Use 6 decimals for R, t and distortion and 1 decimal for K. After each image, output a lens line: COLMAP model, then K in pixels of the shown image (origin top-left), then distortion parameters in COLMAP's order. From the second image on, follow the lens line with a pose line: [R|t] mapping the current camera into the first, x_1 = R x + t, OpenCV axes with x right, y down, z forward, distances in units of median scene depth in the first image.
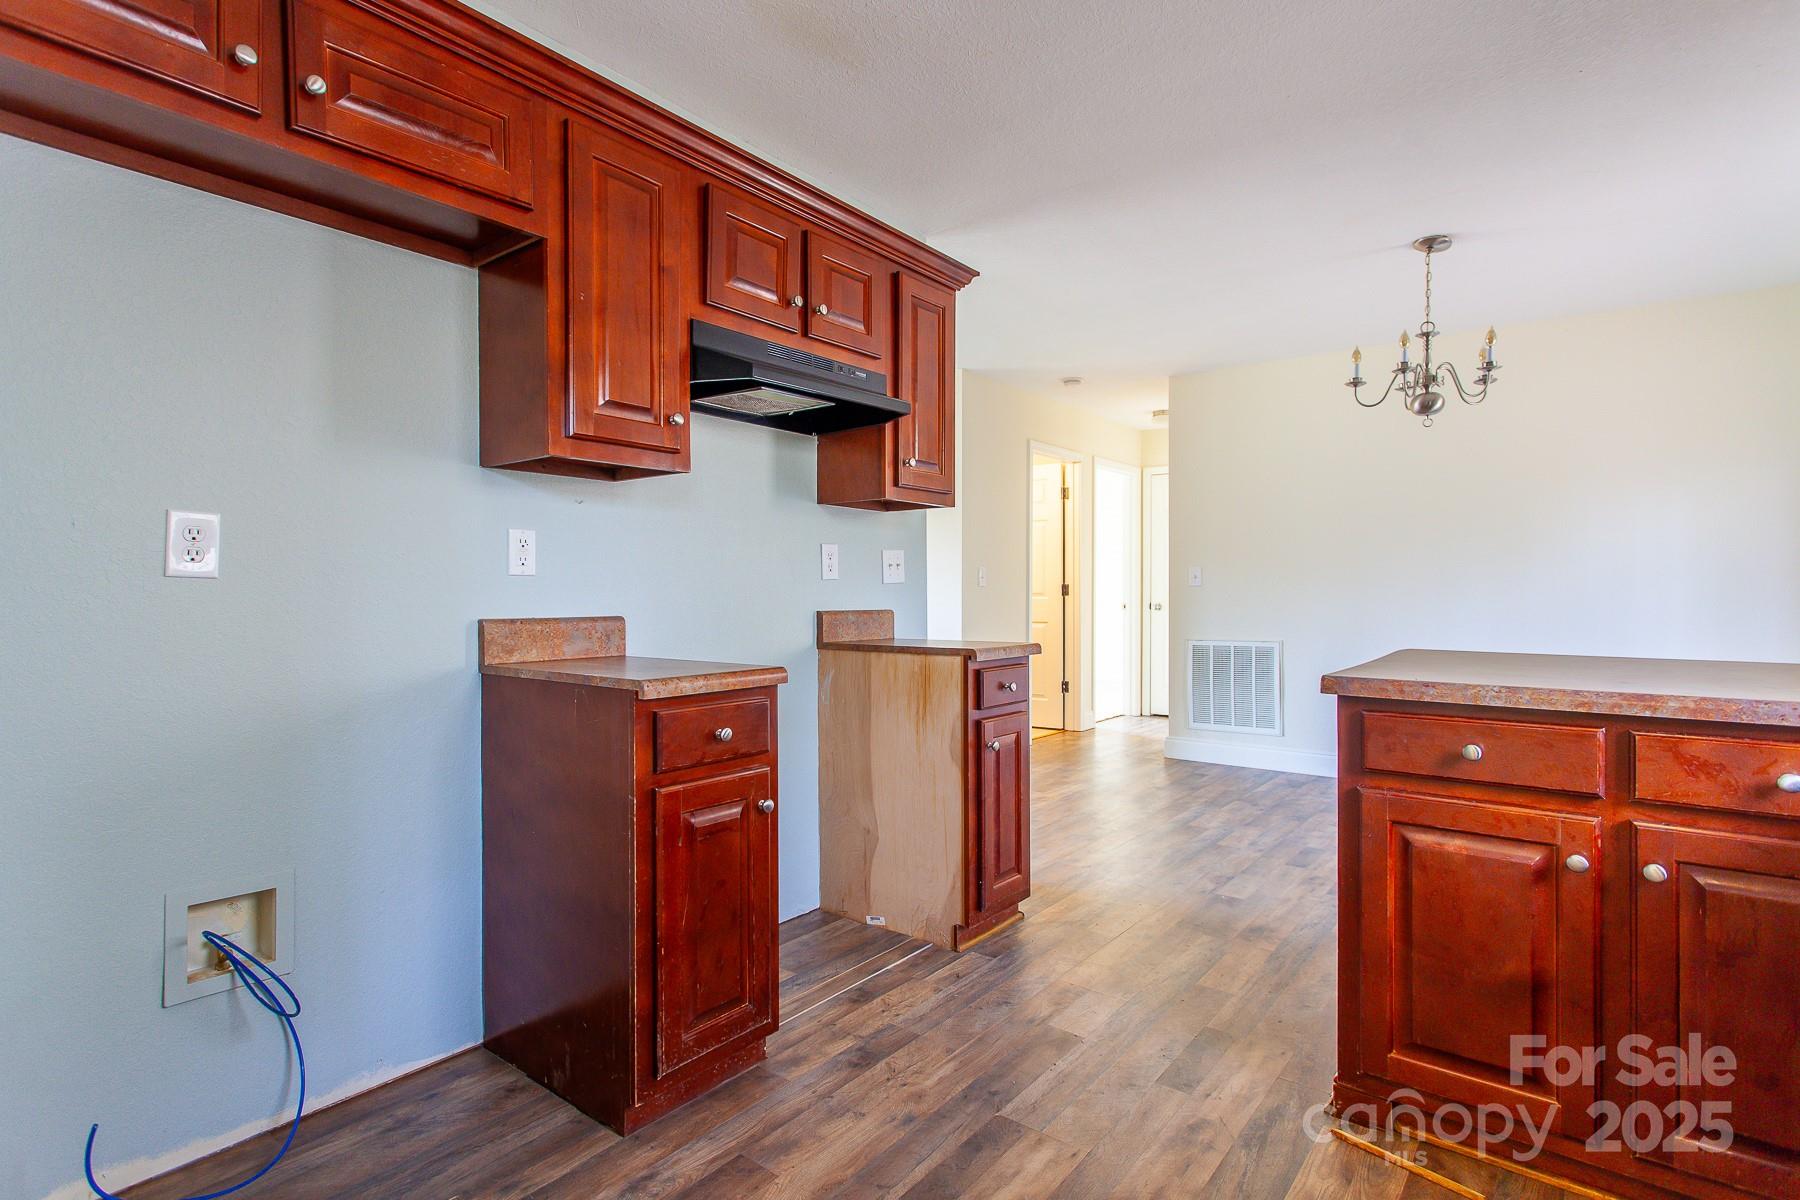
lens RADIAL K [[881.1, 0, 920.5], [0, 881.1, 590.5], [0, 0, 1]] dist [0.018625, -0.002246]
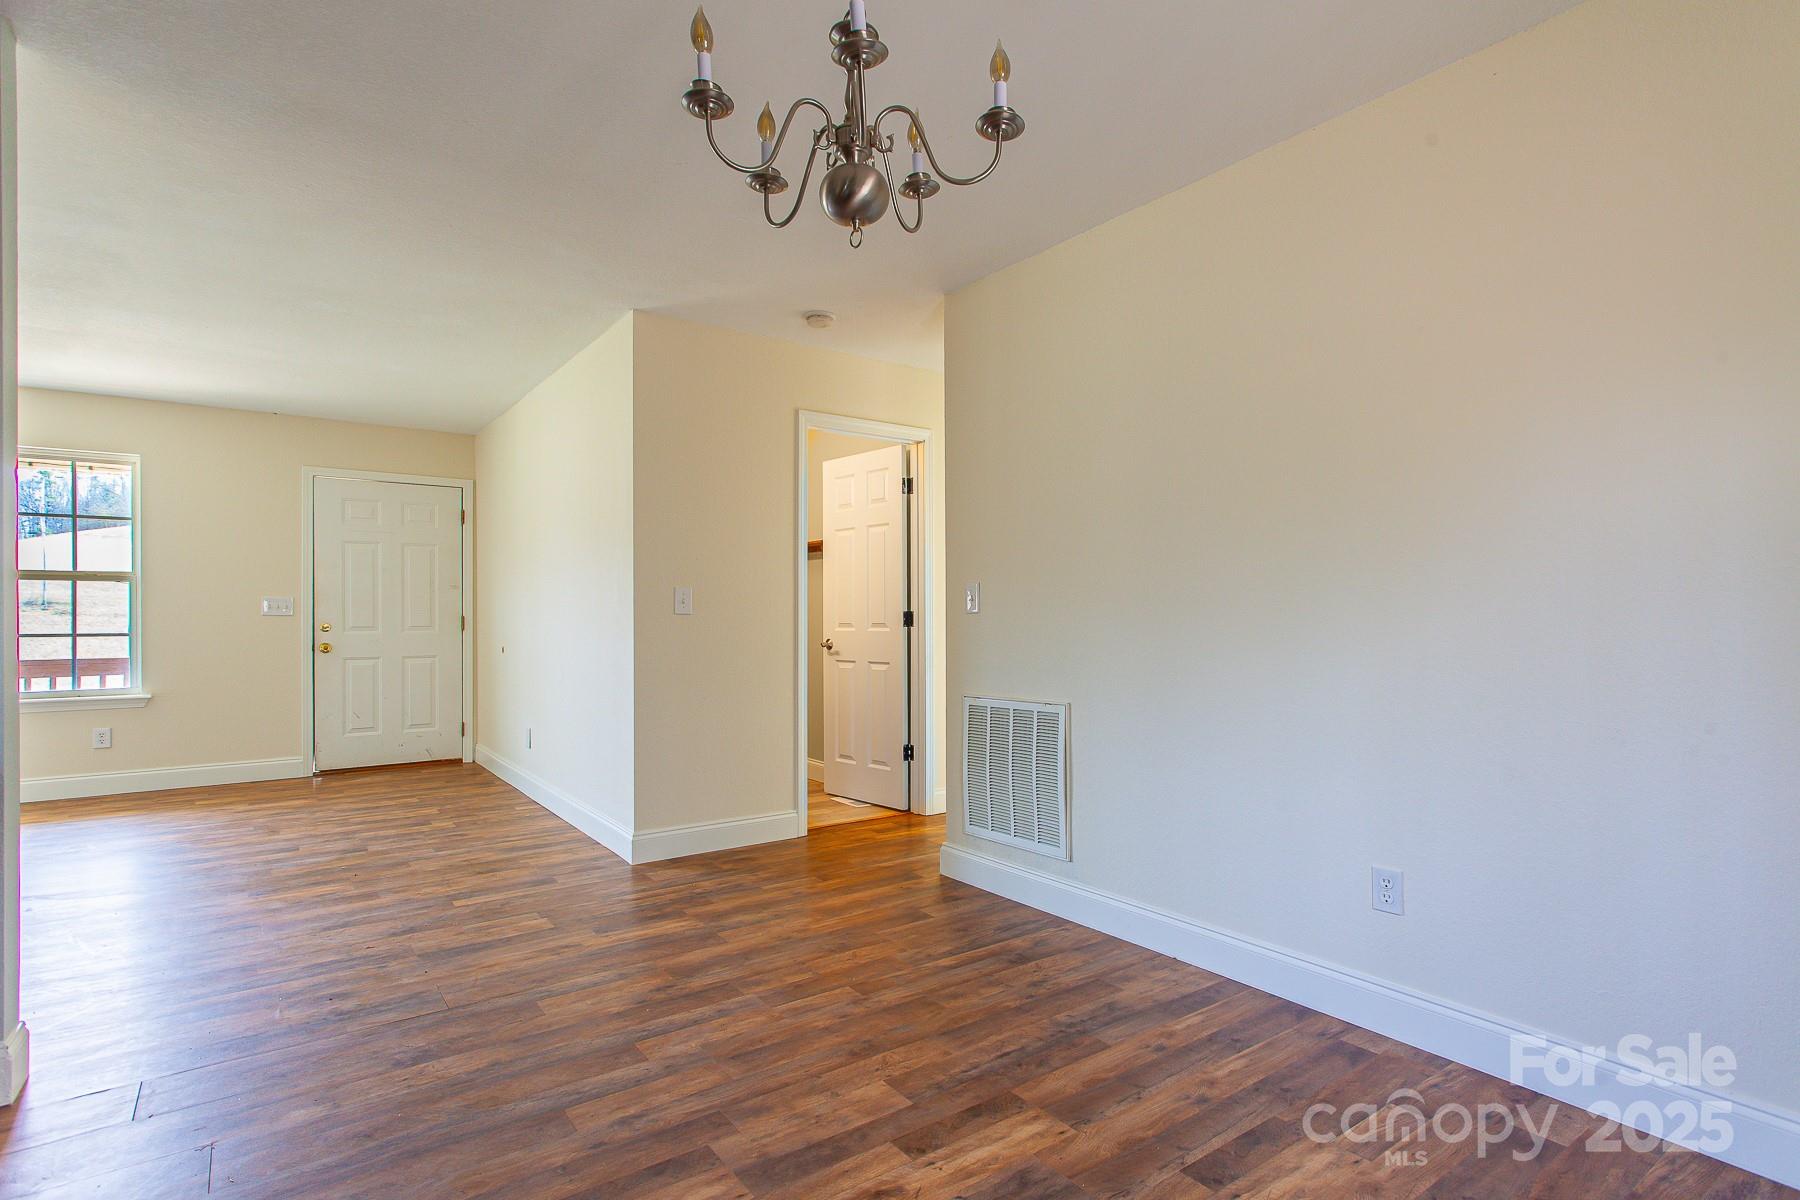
lens RADIAL K [[881.1, 0, 907.7], [0, 881.1, 596.1], [0, 0, 1]] dist [0.018625, -0.002246]
pose [[0.960661, -0.003584, -0.277700, 0.810269], [-0.005178, 0.999512, -0.030811, 0.007856], [0.277675, 0.031037, 0.960174, 0.674026]]
